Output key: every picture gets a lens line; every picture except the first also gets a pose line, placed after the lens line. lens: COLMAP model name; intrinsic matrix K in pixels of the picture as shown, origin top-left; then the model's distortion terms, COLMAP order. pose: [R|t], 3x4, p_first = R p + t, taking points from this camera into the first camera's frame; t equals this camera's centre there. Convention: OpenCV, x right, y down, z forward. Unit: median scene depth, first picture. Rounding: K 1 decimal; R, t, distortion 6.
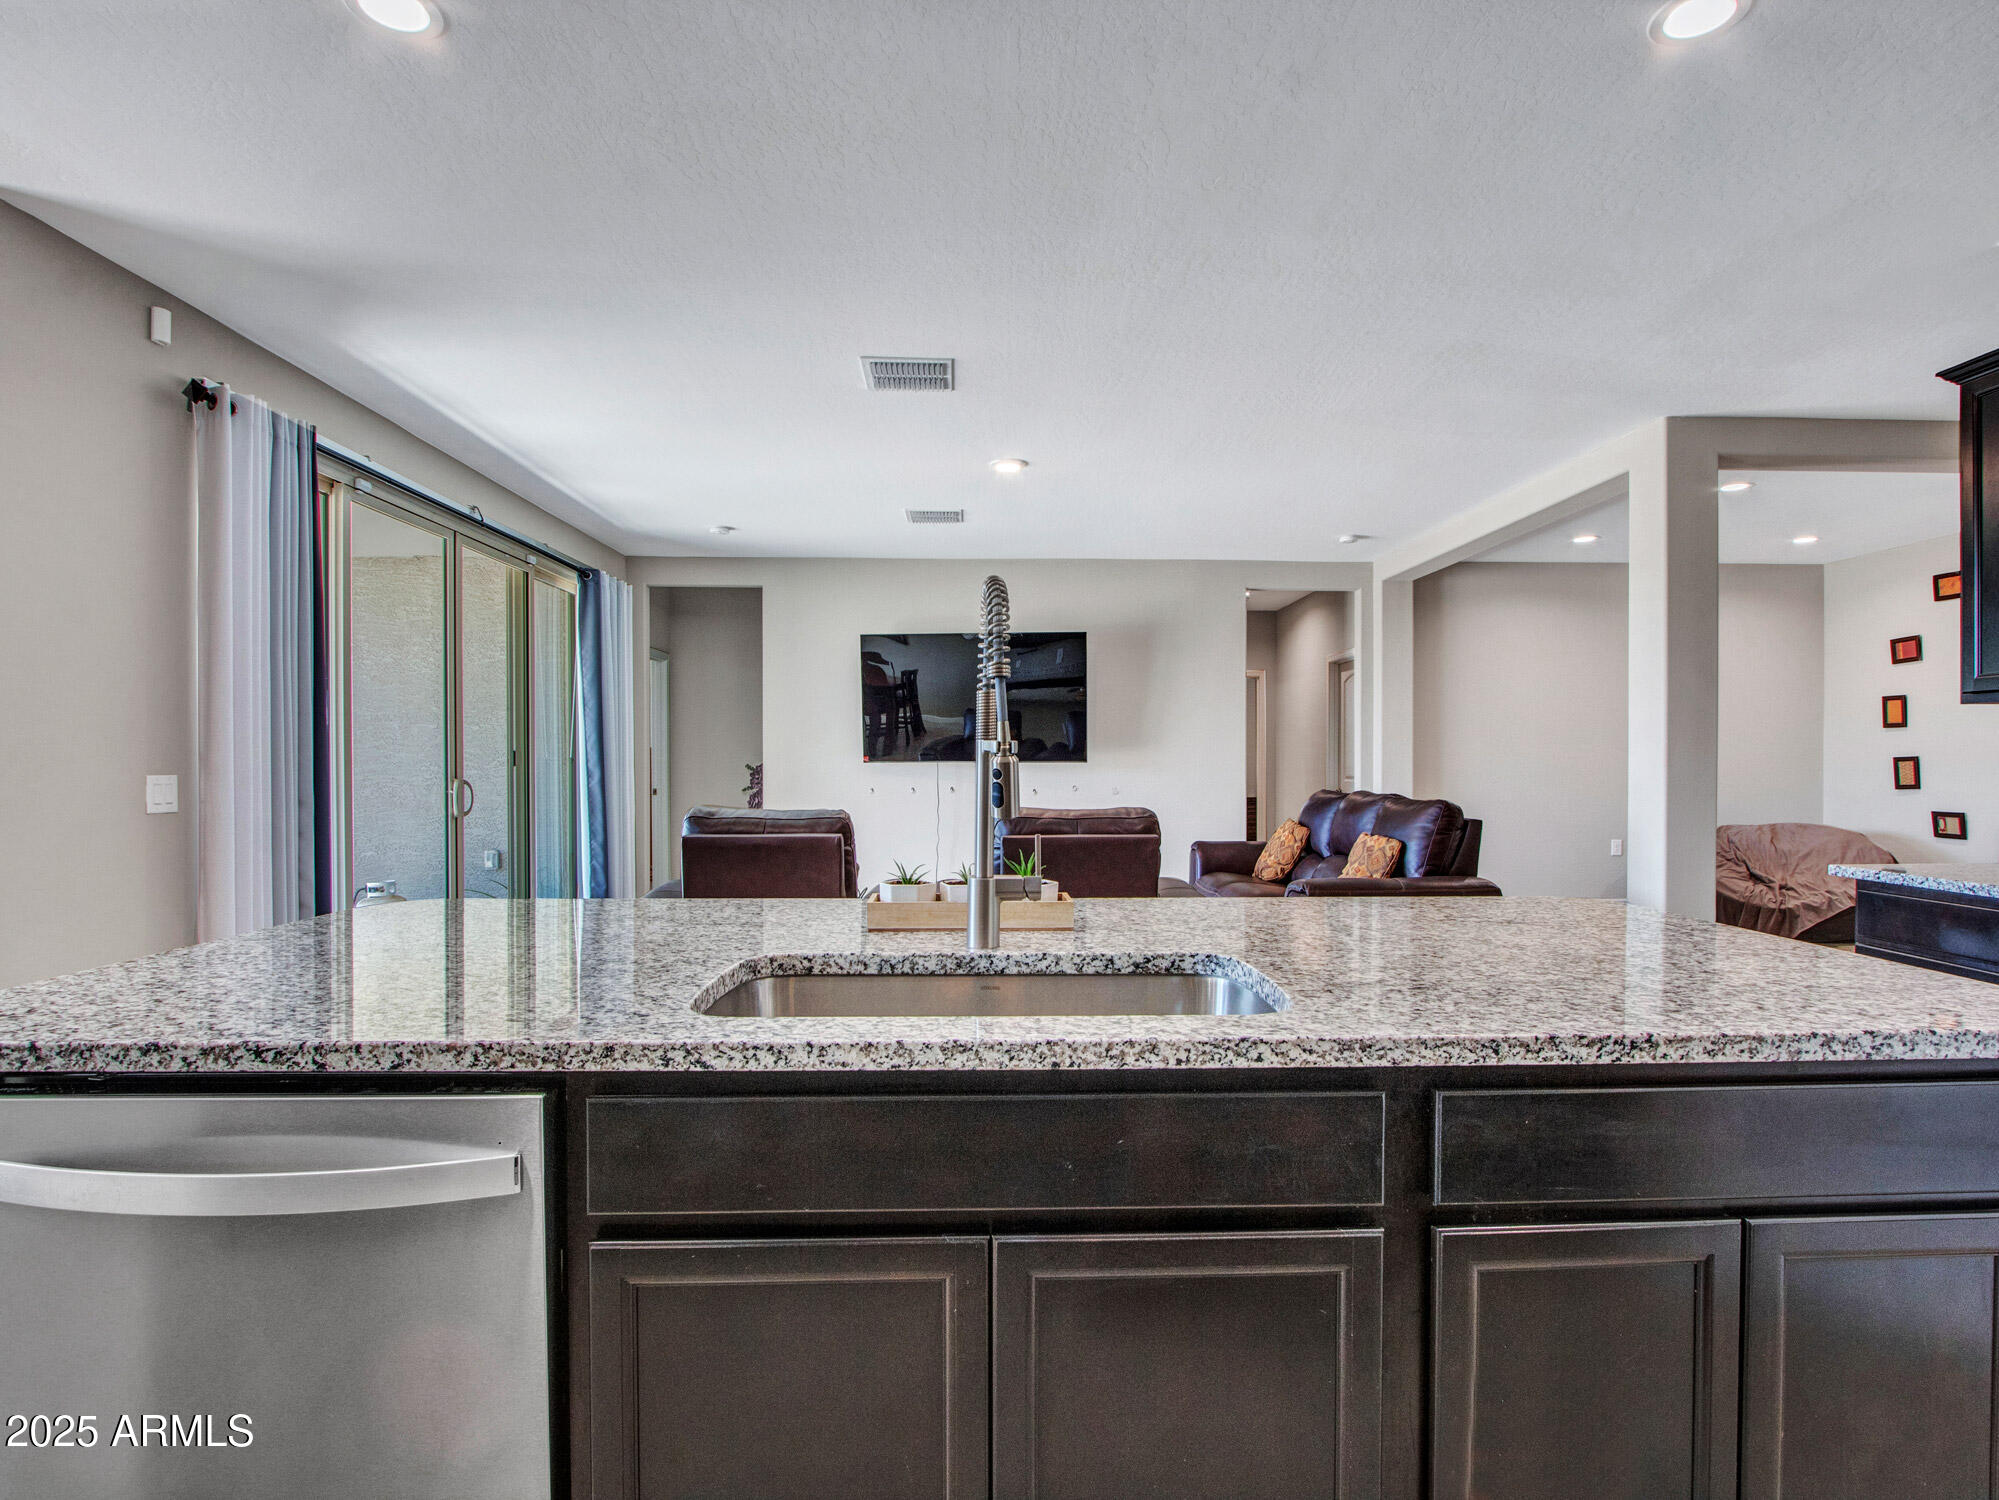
lens RADIAL K [[1058.2, 0, 1003.8], [0, 1058.2, 759.2], [0, 0, 1]] dist [-0.016402, 0.001536]
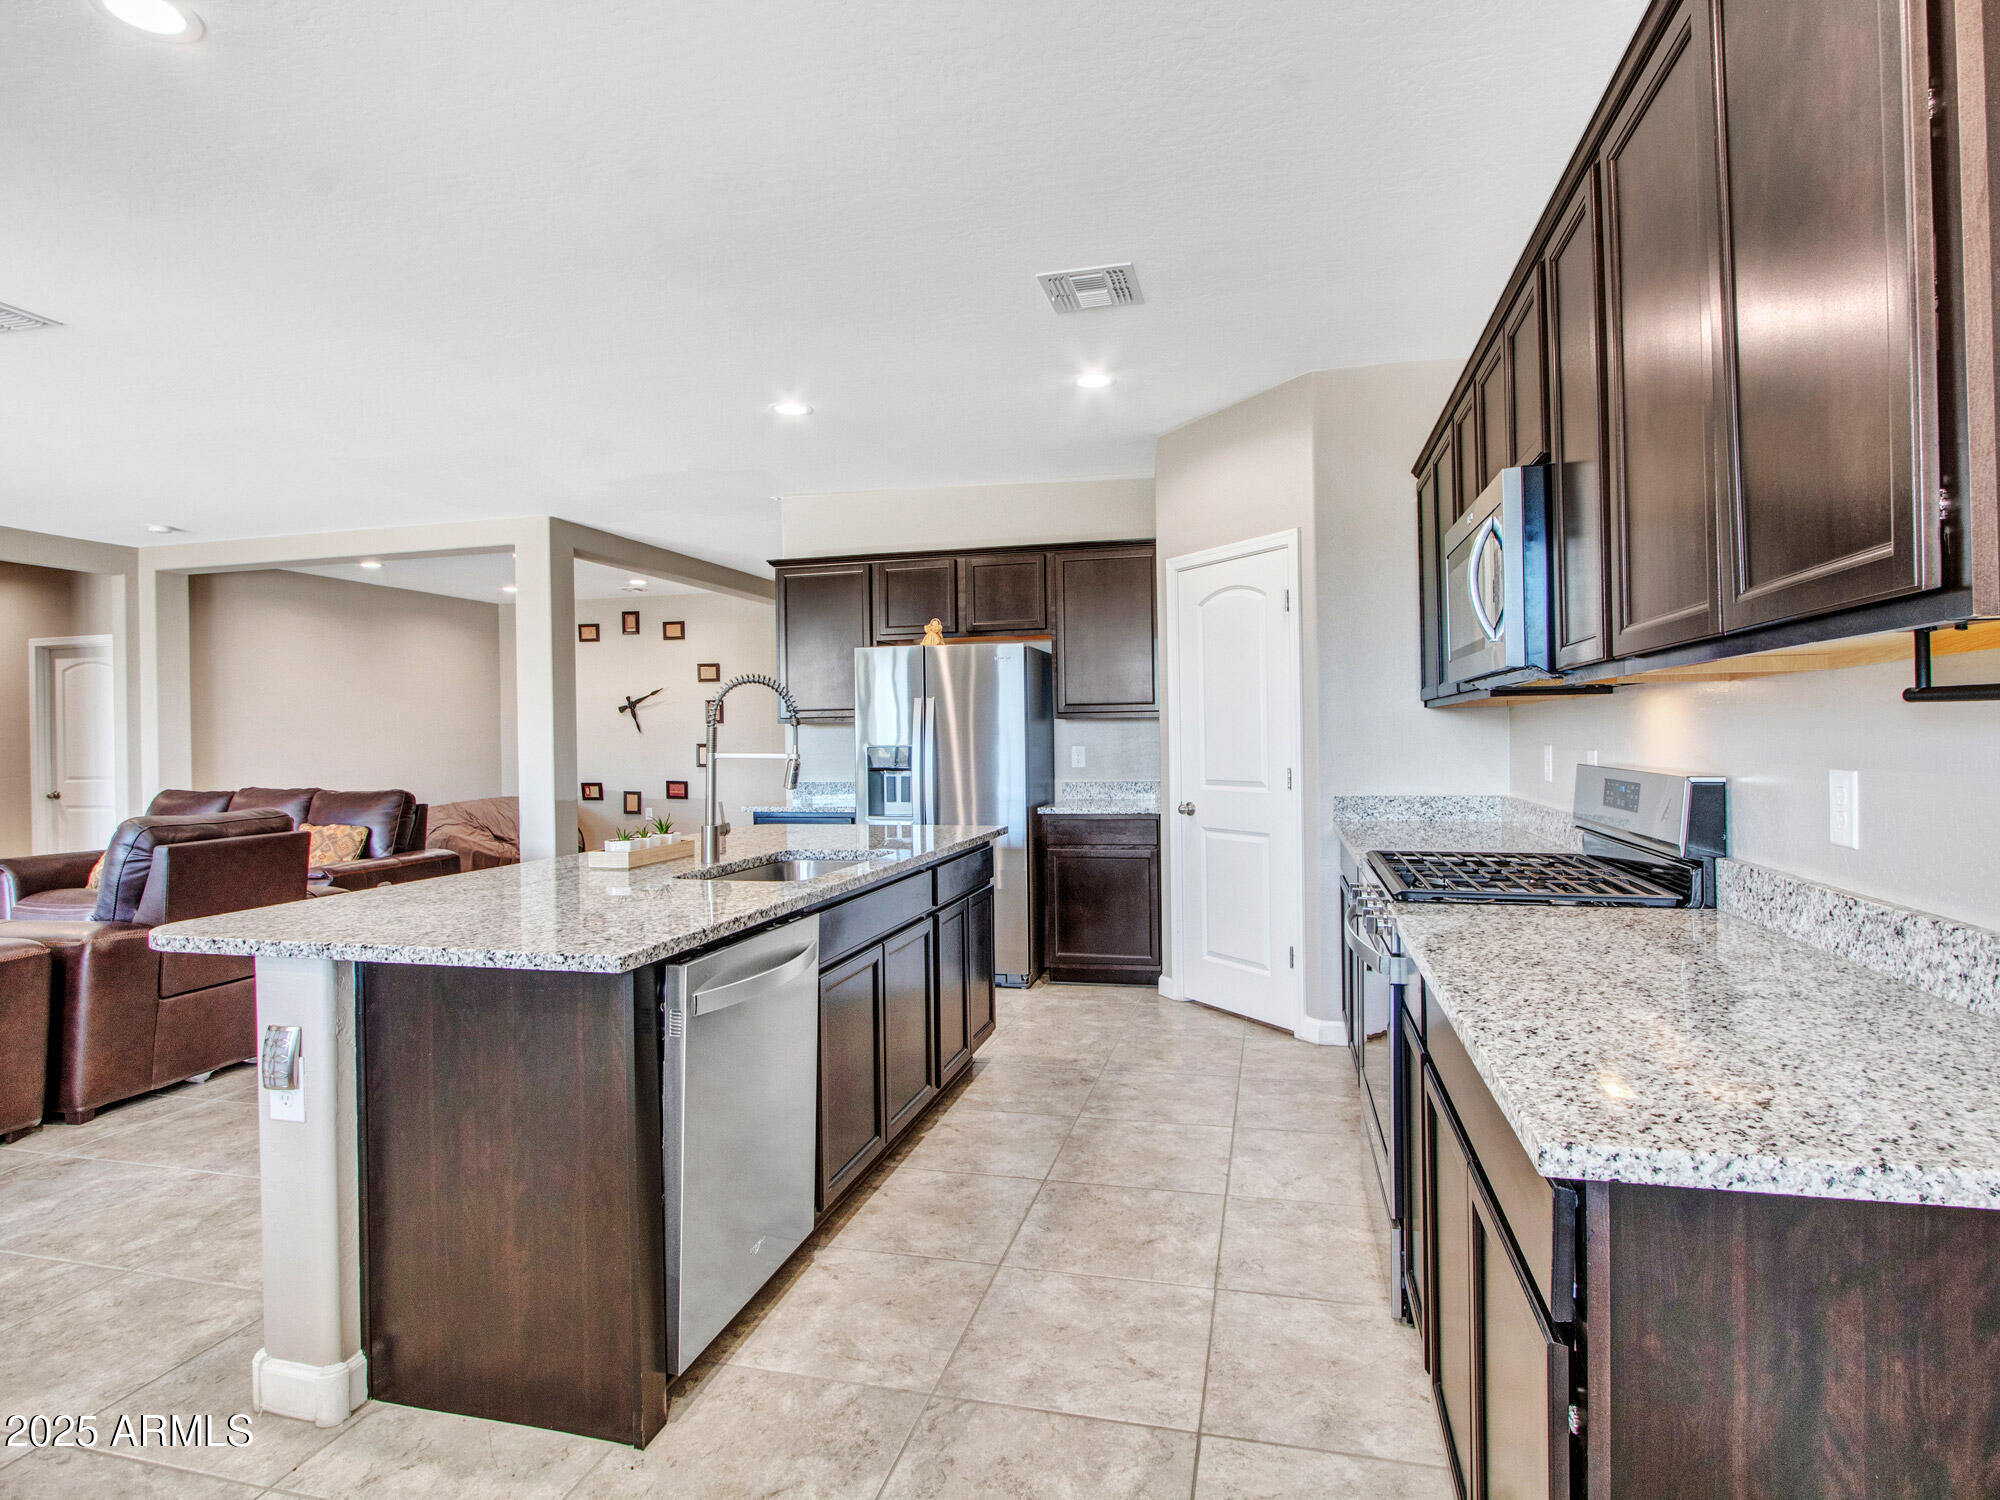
lens RADIAL K [[1058.7, 0, 1004.3], [0, 1058.7, 759.2], [0, 0, 1]] dist [-0.016402, 0.001536]
pose [[0.283114, -0.026972, 0.958707, -0.590090], [0.016187, 0.999596, 0.023342, -0.014516], [-0.958950, 0.008910, 0.283437, -0.010749]]
